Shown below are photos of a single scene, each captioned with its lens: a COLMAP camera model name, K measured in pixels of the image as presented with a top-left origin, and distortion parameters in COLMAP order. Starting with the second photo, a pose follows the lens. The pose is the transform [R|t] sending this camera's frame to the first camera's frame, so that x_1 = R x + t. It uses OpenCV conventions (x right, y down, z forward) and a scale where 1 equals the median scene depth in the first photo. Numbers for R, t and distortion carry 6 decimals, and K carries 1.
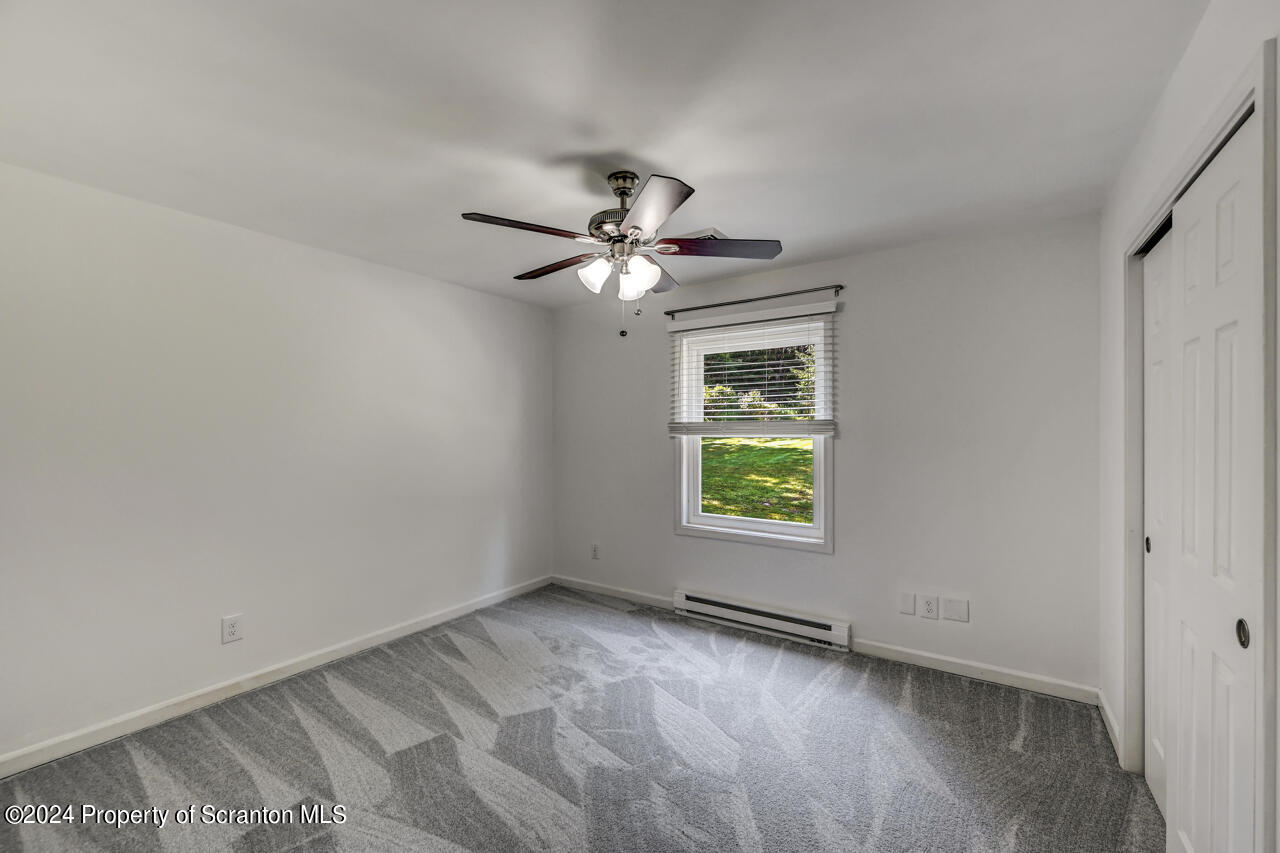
lens RADIAL K [[513.5, 0, 647.2], [0, 513.5, 423.4], [0, 0, 1]] dist [0.000329, -0.000030]
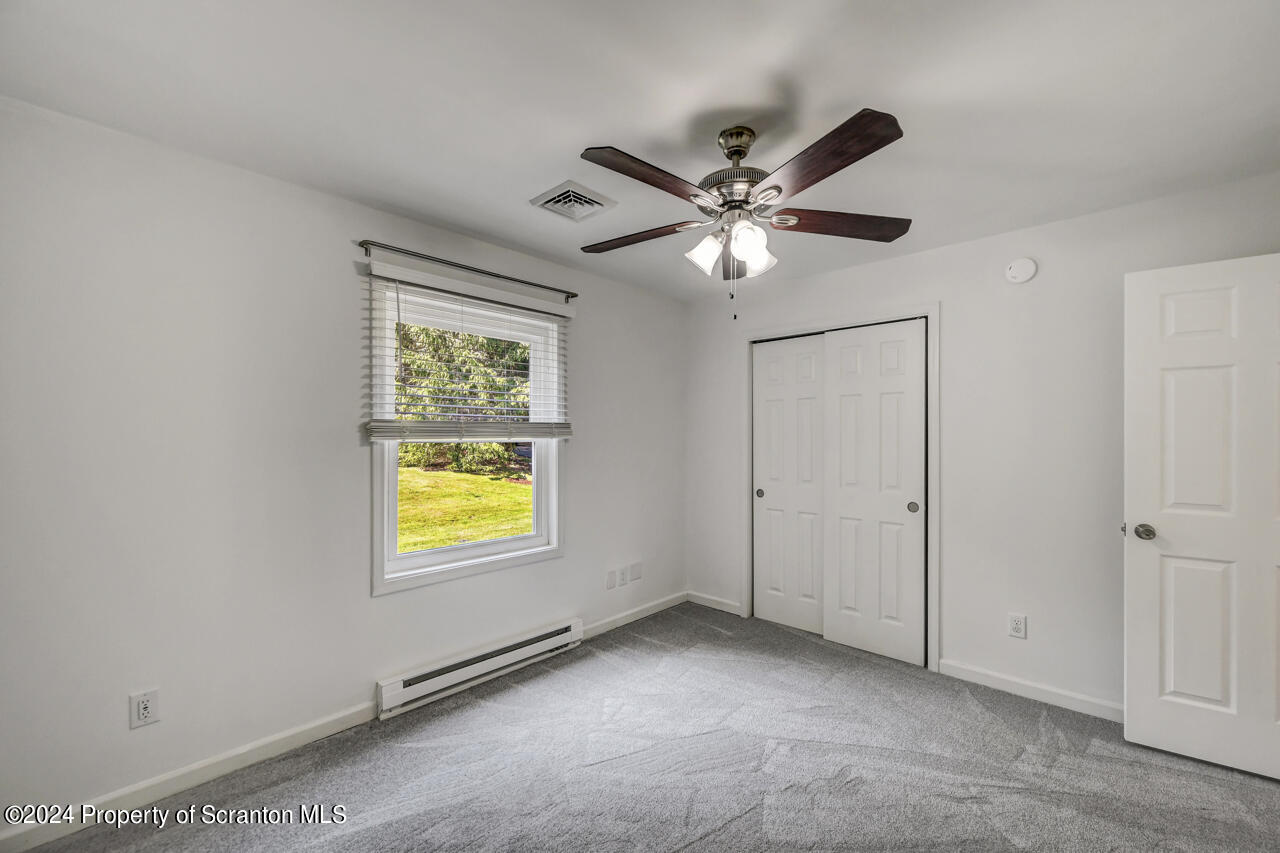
lens RADIAL K [[513.5, 0, 647.2], [0, 513.5, 423.4], [0, 0, 1]] dist [0.000329, -0.000030]
pose [[0.157841, 0.023099, 0.987194, -0.610181], [-0.023201, 0.999537, -0.019678, 0.008919], [-0.987192, -0.019798, 0.158304, 0.672341]]
